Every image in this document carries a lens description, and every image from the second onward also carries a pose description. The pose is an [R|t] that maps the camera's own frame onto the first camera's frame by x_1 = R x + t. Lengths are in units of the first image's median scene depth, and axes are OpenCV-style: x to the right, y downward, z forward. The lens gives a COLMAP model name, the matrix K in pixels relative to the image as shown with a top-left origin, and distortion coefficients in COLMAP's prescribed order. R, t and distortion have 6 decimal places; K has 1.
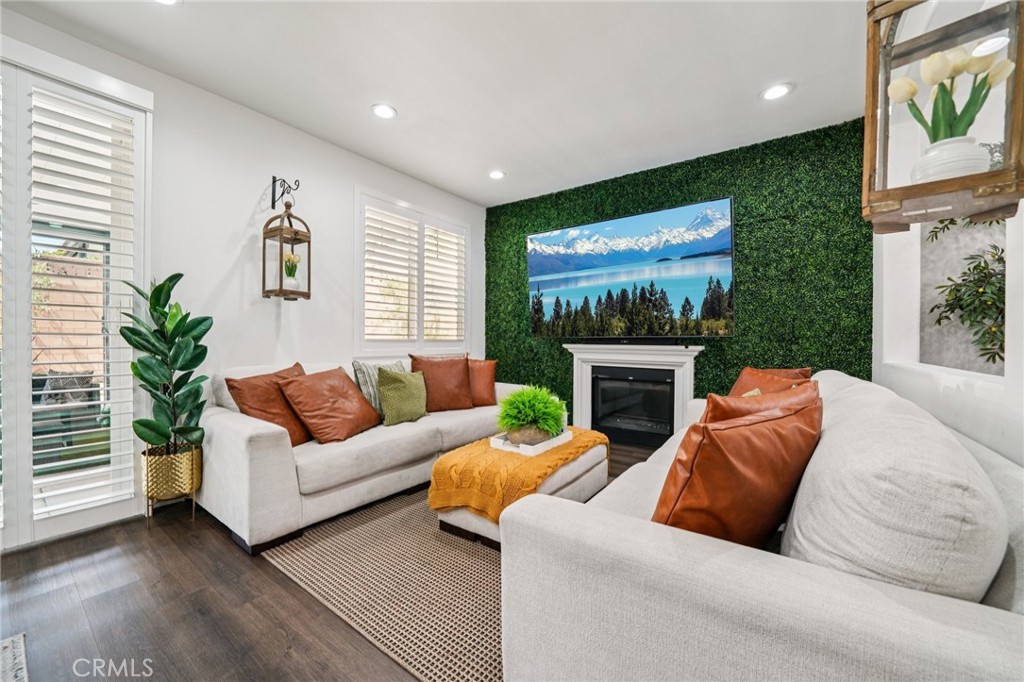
lens RADIAL K [[399.1, 0, 505.2], [0, 399.1, 341.6], [0, 0, 1]] dist [-0.014824, -0.000035]
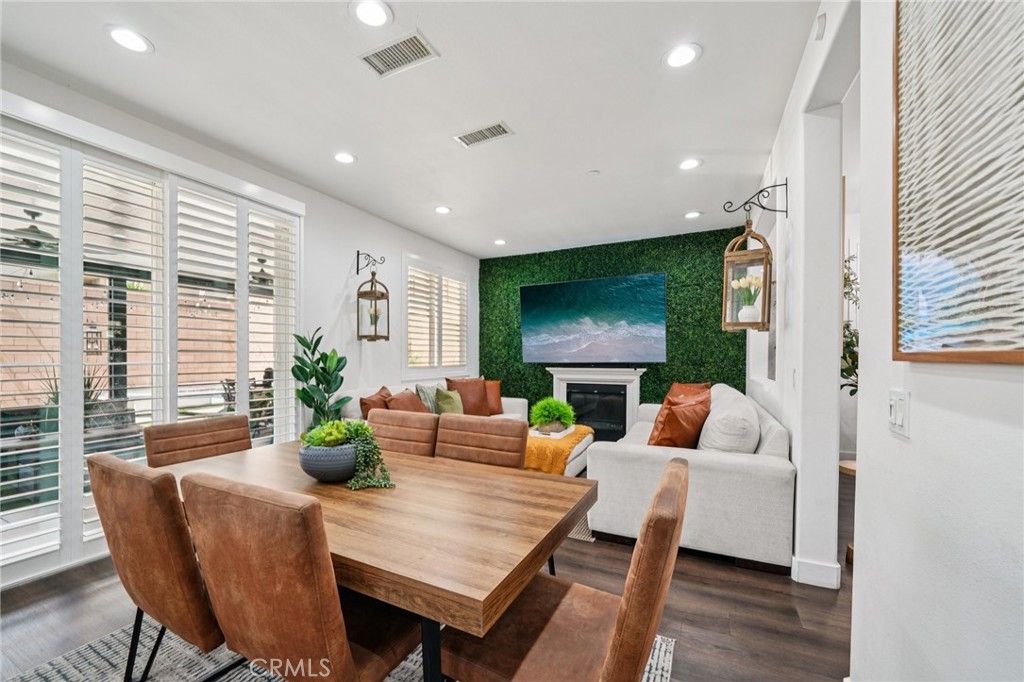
lens RADIAL K [[410.1, 0, 498.8], [0, 410.1, 365.8], [0, 0, 1]] dist [-0.003685, -0.000246]
pose [[0.986548, -0.014355, 0.162840, -0.294436], [0.011142, 0.999725, 0.020625, -0.037275], [-0.163091, -0.018533, 0.986437, -0.420171]]
